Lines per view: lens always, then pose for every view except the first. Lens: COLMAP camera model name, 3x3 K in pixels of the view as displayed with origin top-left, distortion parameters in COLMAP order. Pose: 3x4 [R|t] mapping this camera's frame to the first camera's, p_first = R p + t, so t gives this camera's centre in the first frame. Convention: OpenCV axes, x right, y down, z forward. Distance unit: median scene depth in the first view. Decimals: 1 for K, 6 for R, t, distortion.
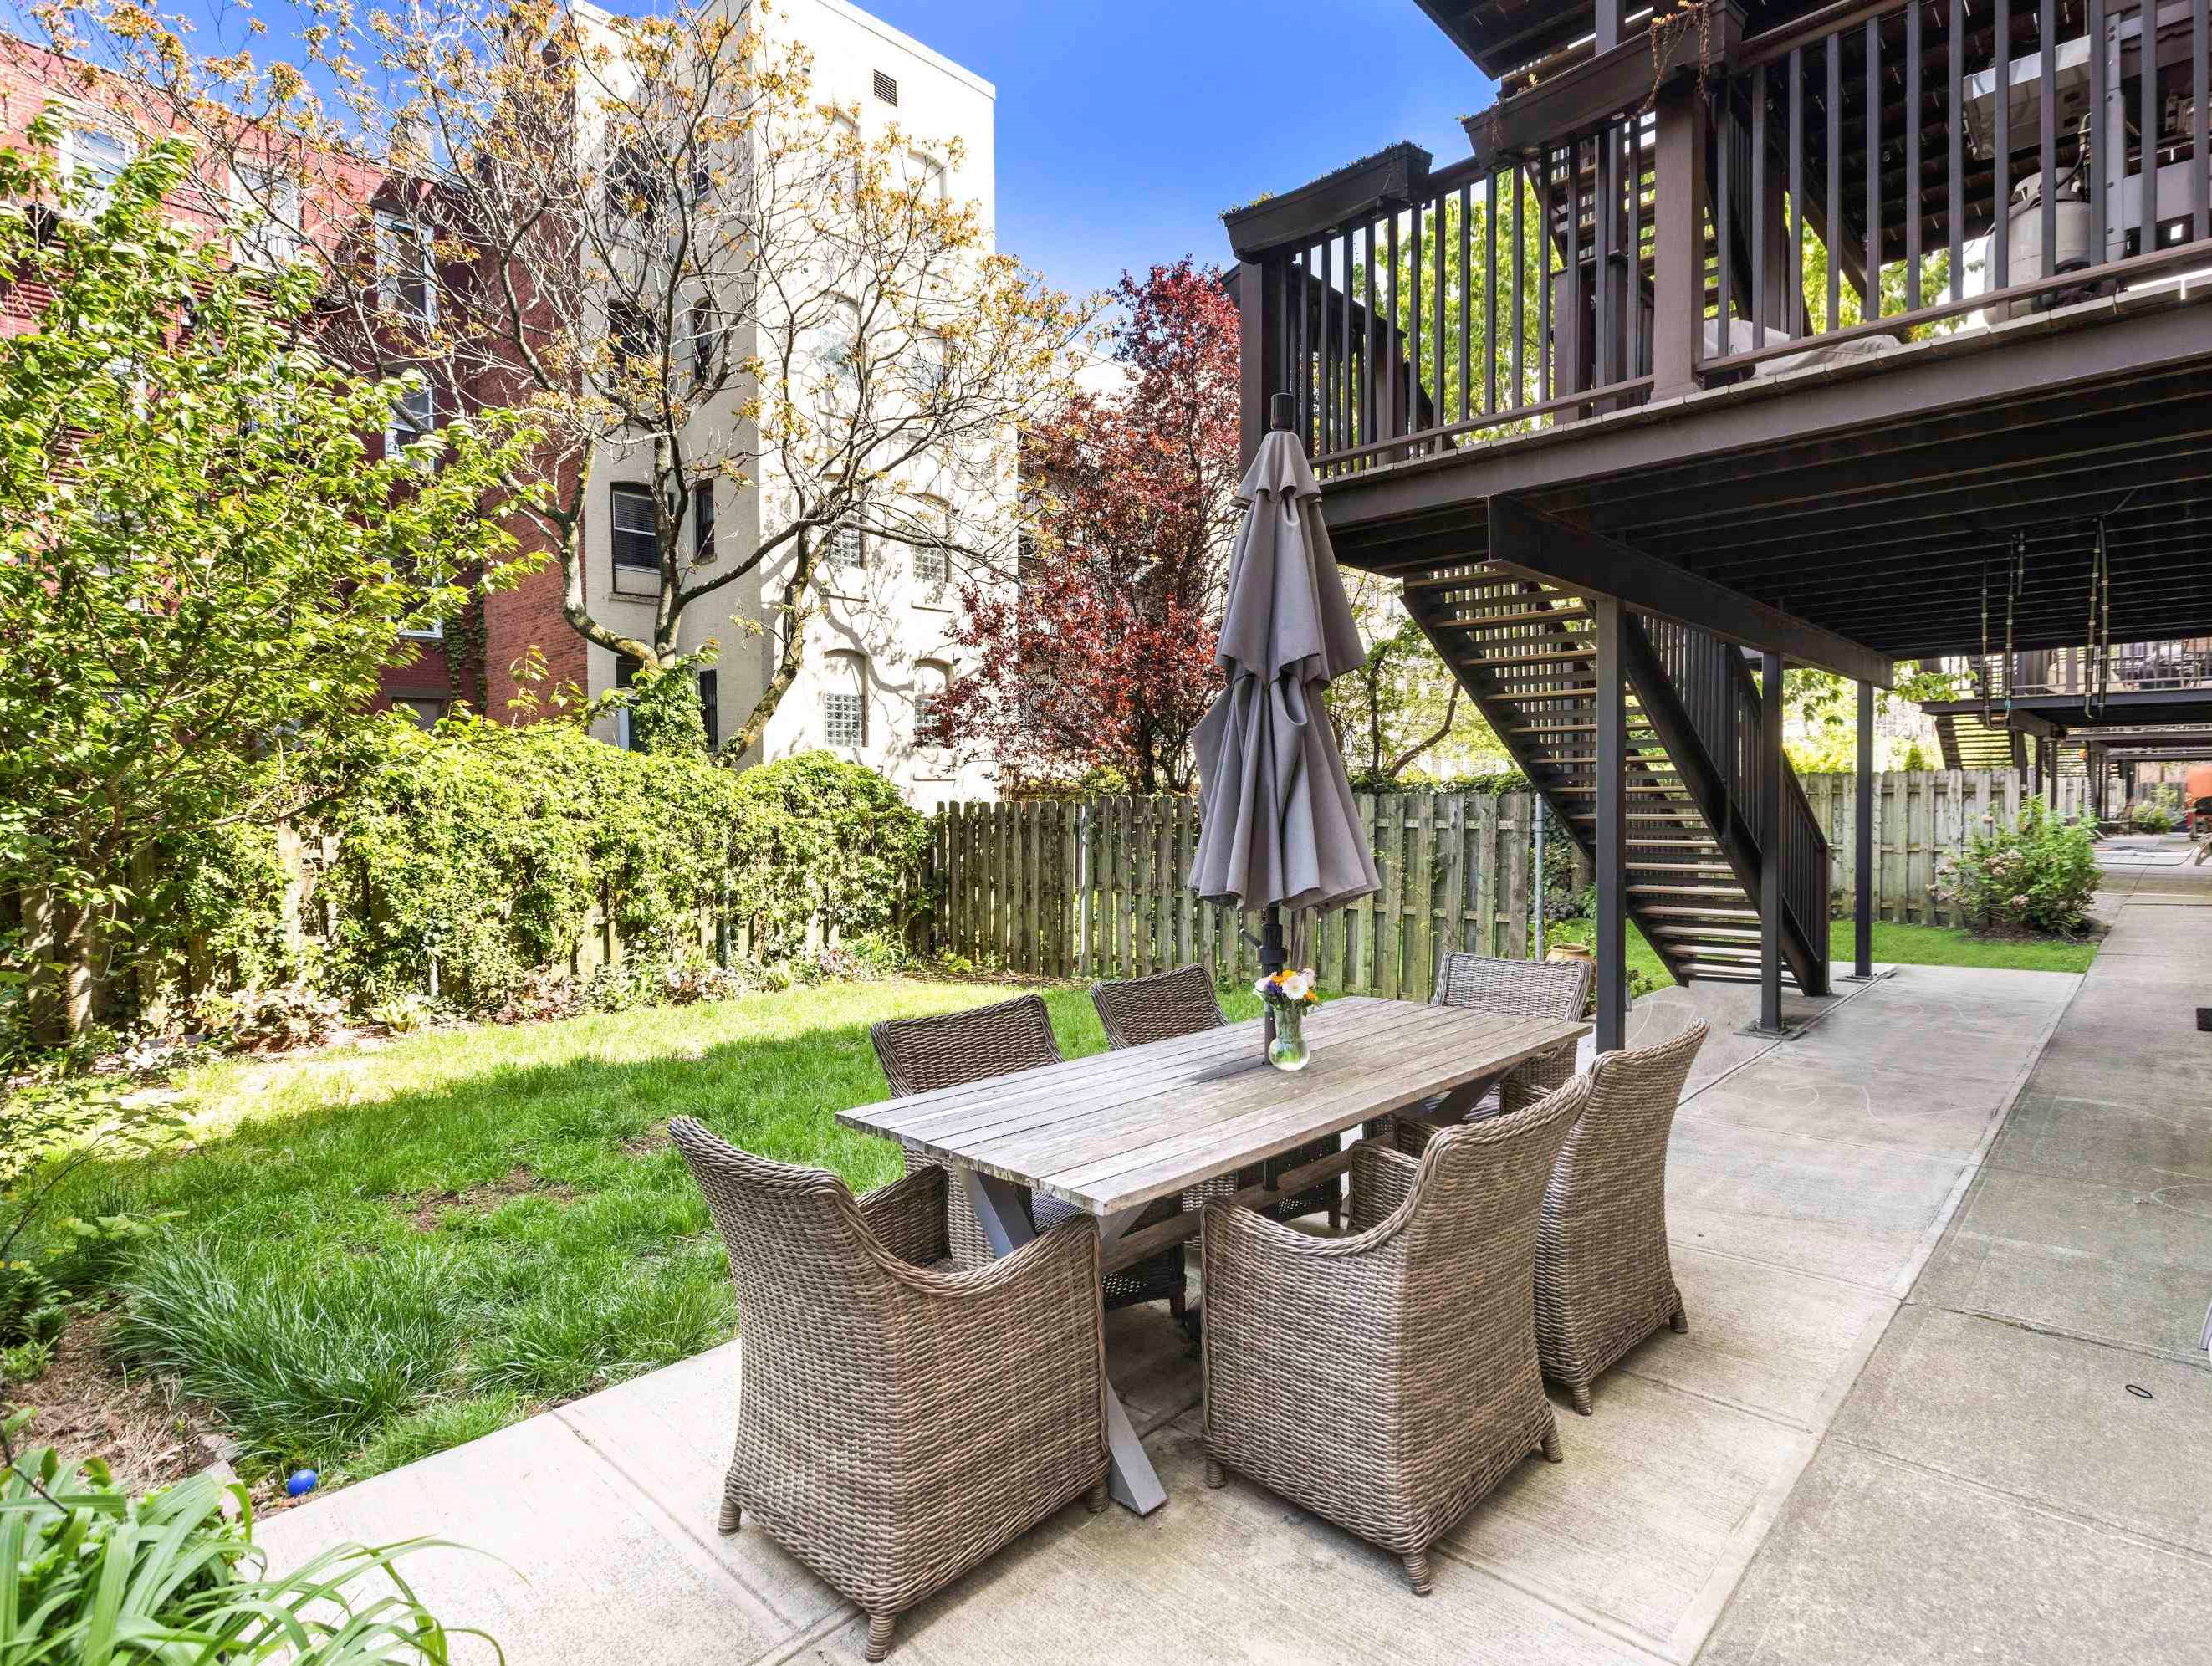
lens RADIAL K [[1144.6, 0, 1111.9], [0, 1144.6, 818.8], [0, 0, 1]] dist [0.007342, -0.002590]
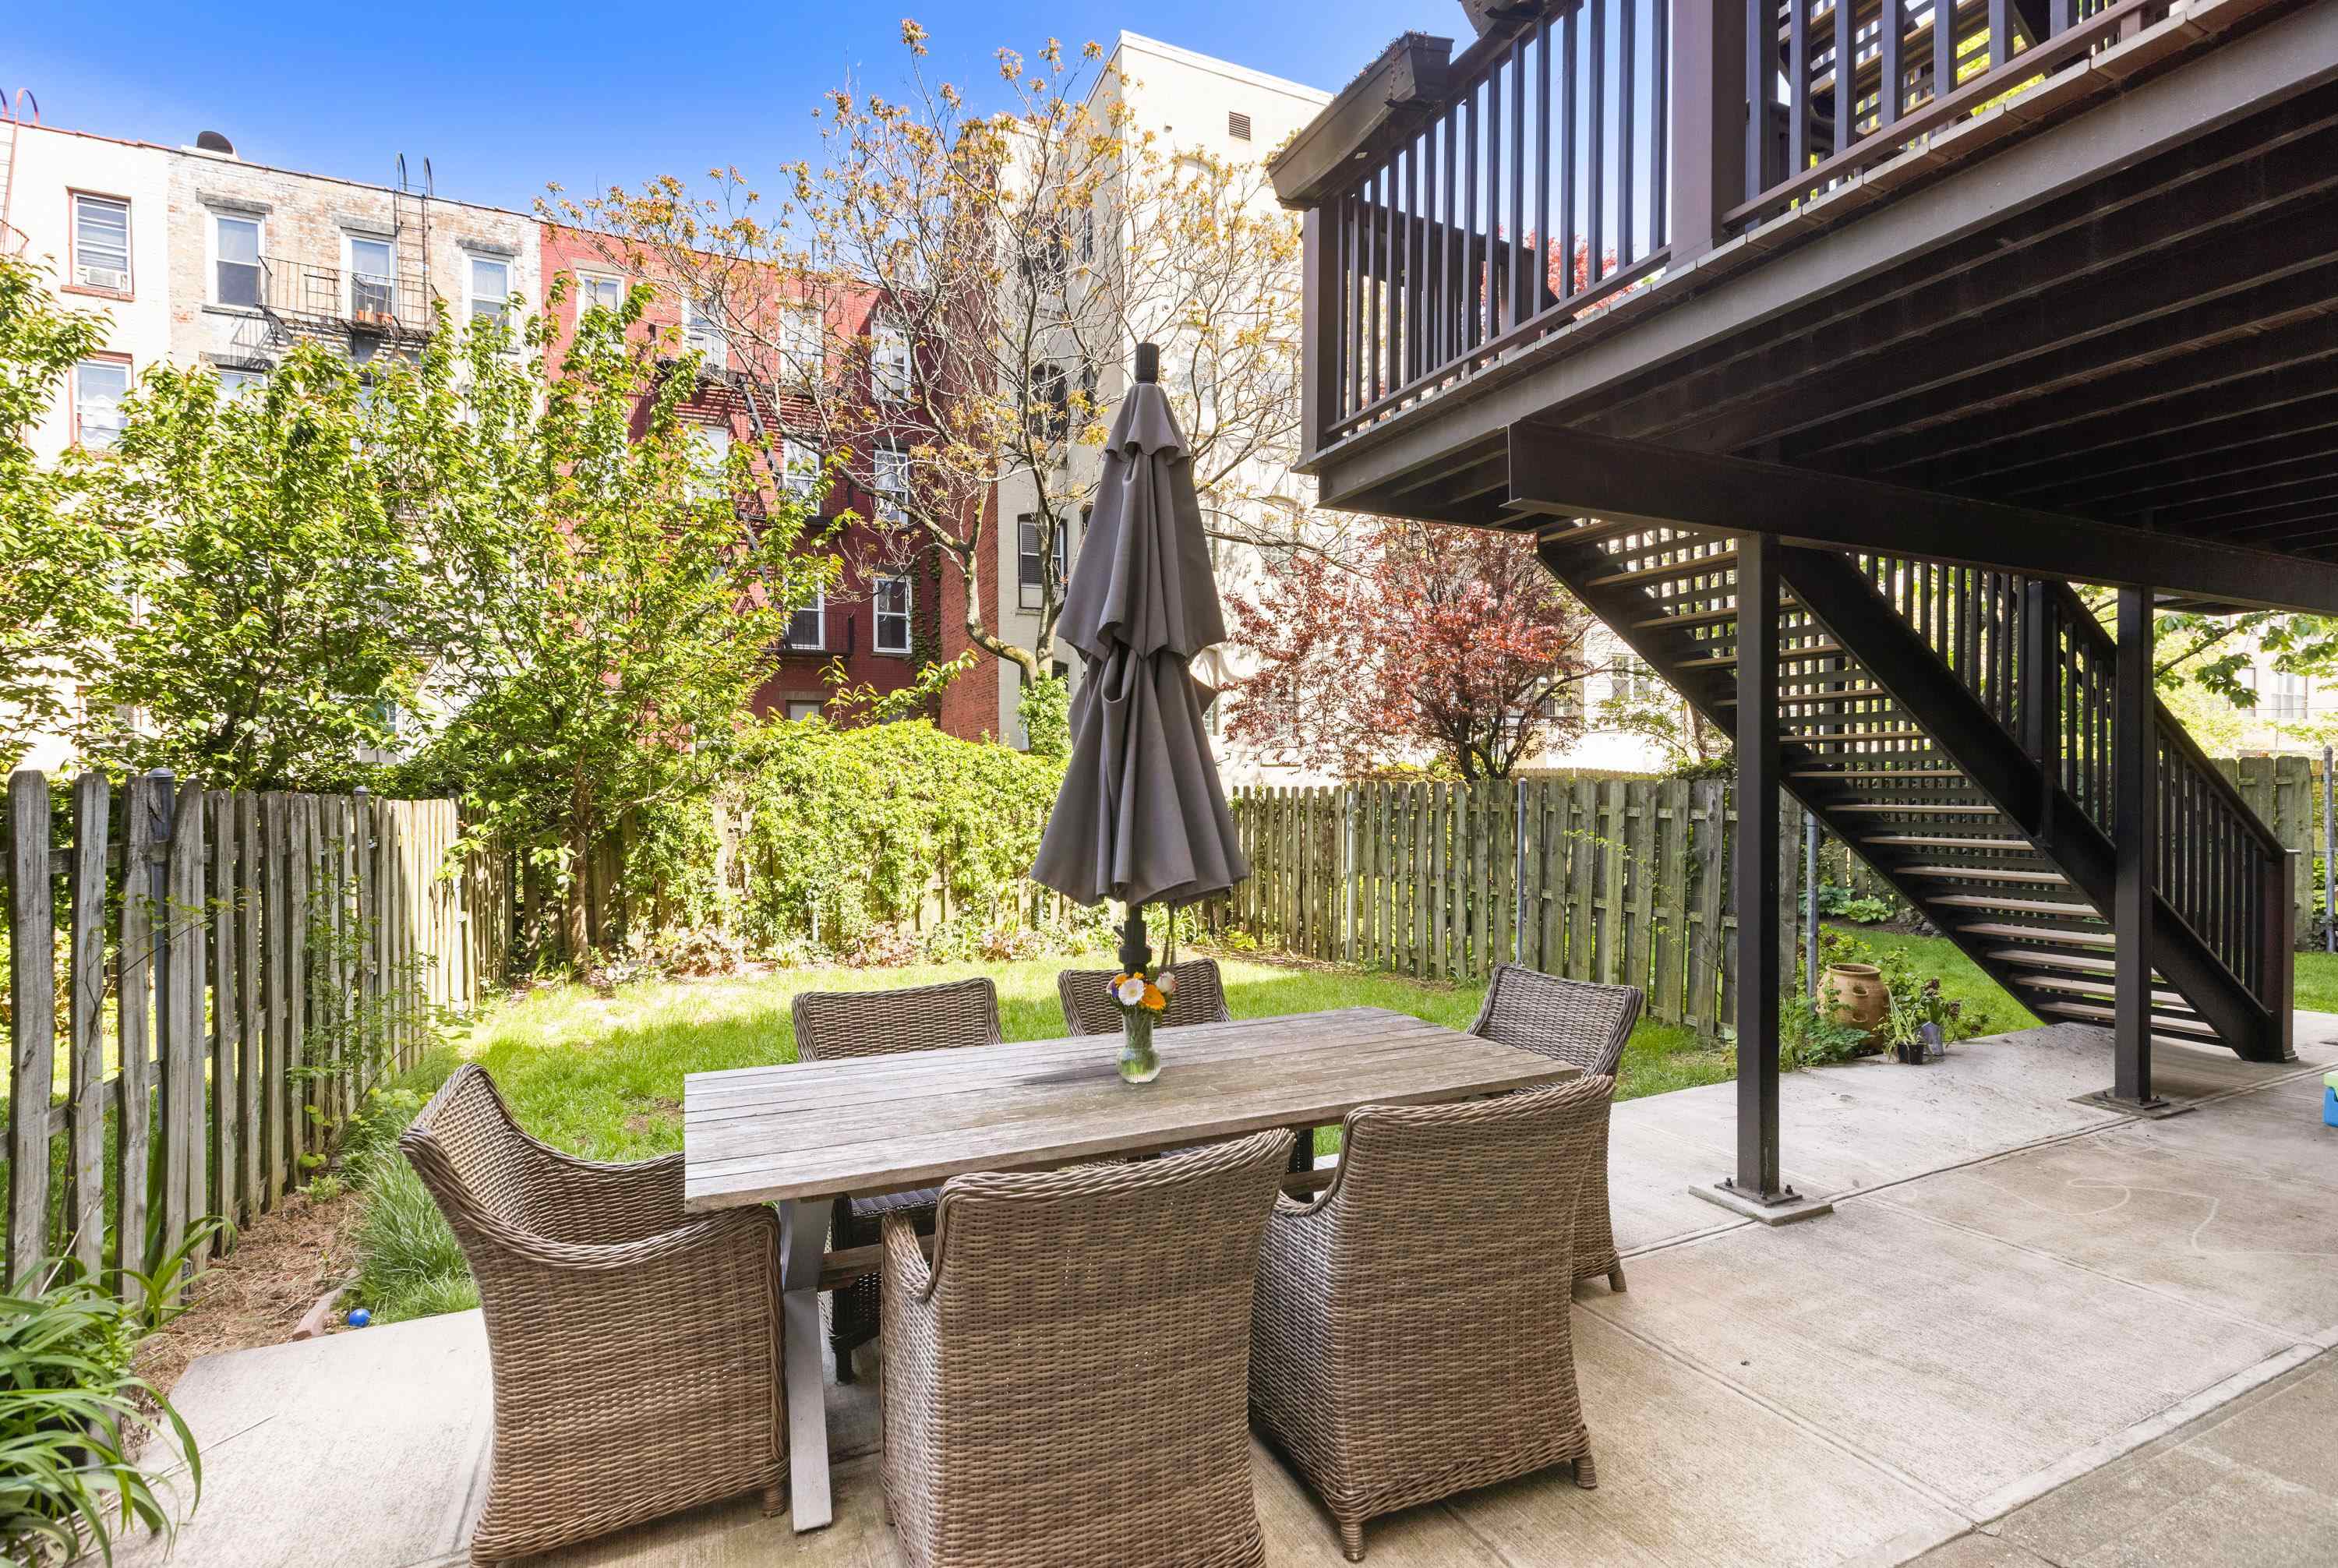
lens RADIAL K [[1056.2, 0, 1160.0], [0, 1056.2, 793.3], [0, 0, 1]] dist [0.003045, -0.001343]
pose [[0.917854, 0.006583, -0.396865, 0.206670], [-0.010087, 0.999926, -0.006744, -0.001674], [0.396791, 0.010193, 0.917852, 0.097451]]
